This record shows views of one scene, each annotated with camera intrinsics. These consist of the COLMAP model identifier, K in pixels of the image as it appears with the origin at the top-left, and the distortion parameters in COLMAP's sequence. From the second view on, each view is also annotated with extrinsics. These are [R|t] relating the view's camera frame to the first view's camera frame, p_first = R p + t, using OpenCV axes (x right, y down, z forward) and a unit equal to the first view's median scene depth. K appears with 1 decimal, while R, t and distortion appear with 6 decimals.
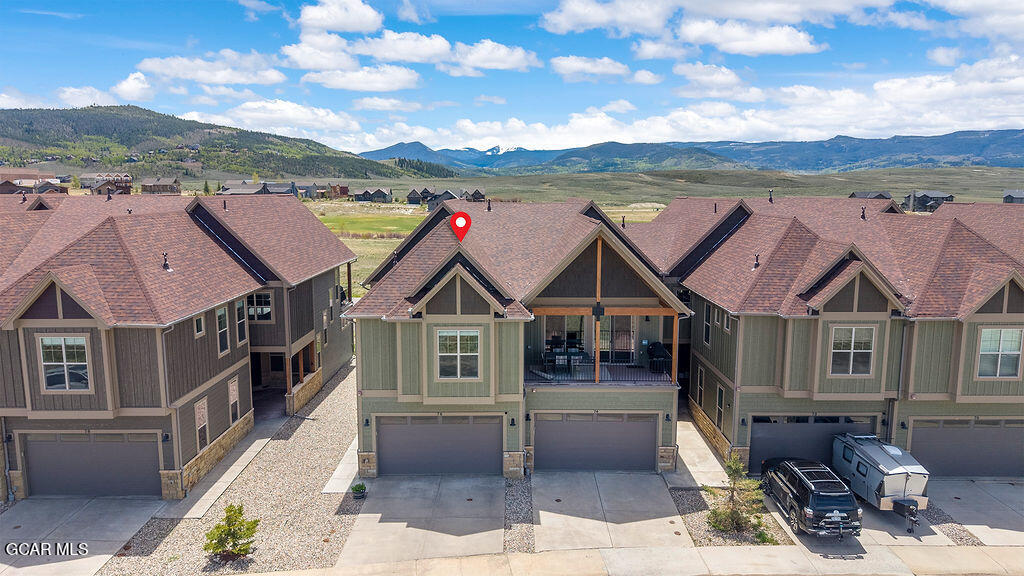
lens RADIAL K [[687.4, 0, 509.1], [0, 687.4, 270.0], [0, 0, 1]] dist [0.002793, -0.003968]
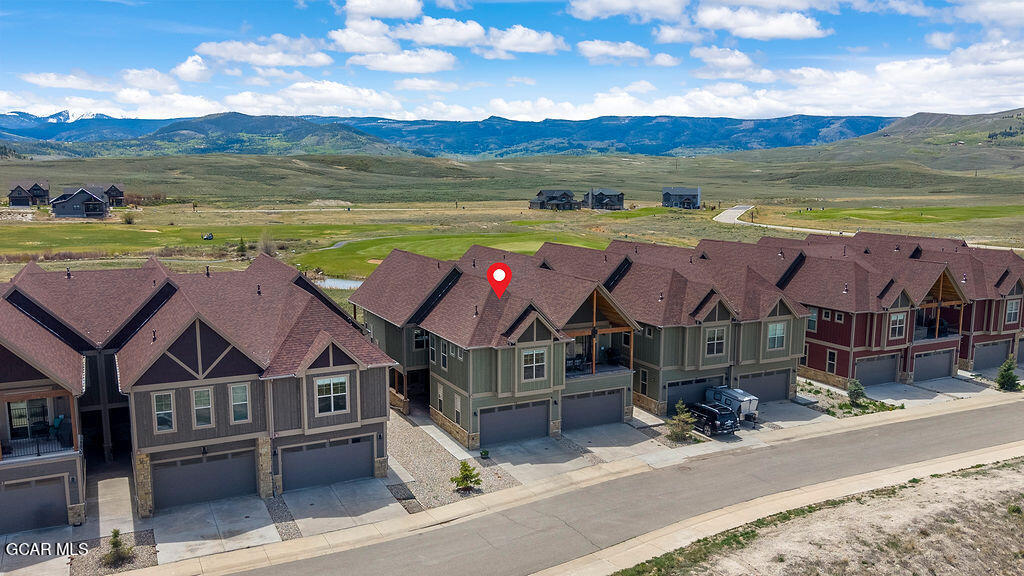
lens RADIAL K [[818.1, 0, 512.0], [0, 818.1, 288.0], [0, 0, 1]] dist [0.061718, -0.004107]
pose [[0.892979, -0.060724, 0.445984, -0.985992], [0.050761, 0.998123, 0.034264, -0.133721], [-0.447227, -0.007959, 0.894385, -0.754598]]
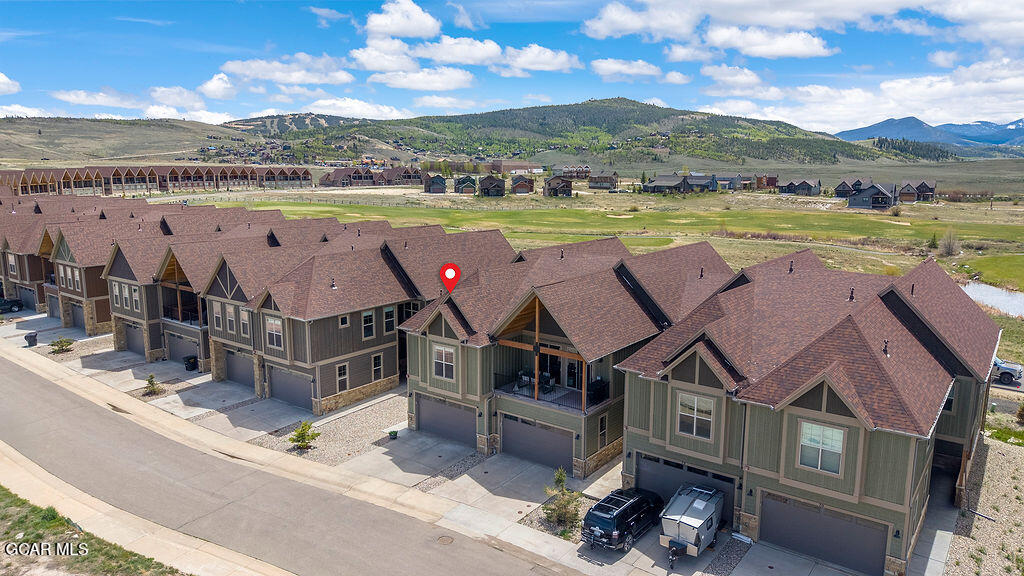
lens RADIAL K [[677.2, 0, 512.0], [0, 677.2, 288.0], [0, 0, 1]] dist [0.009459, -0.000216]
pose [[0.796294, 0.102191, -0.596216, 0.912231], [-0.070651, 0.994593, 0.076113, -0.164632], [0.600770, -0.018485, 0.799208, -0.109179]]
